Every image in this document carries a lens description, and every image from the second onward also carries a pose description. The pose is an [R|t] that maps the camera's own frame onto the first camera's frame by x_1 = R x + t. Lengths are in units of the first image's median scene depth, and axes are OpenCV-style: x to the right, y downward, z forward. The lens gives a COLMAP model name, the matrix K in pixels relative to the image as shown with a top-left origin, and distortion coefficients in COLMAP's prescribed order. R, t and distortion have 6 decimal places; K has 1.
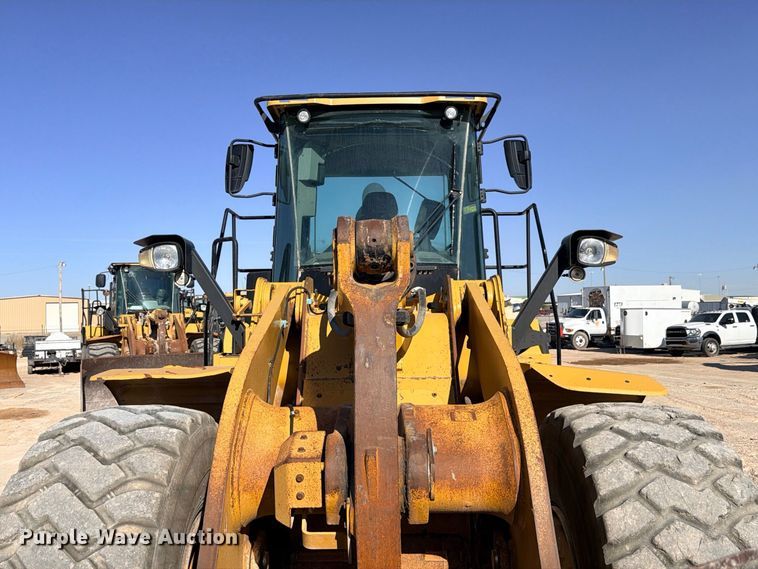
lens RADIAL K [[706.4, 0, 354.4], [0, 706.4, 286.8], [0, 0, 1]] dist [0.013928, -0.011856]
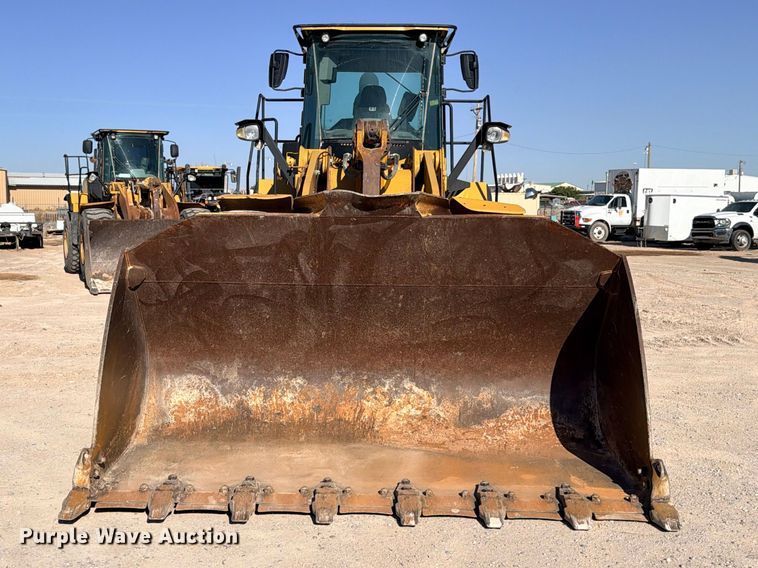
lens RADIAL K [[848.8, 0, 323.3], [0, 848.8, 297.2], [0, 0, 1]] dist [0.066115, -0.028935]
pose [[0.999586, 0.026725, -0.010689, -0.034900], [-0.024745, 0.987581, 0.155150, 0.019403], [0.014702, -0.154821, 0.987833, -0.738762]]
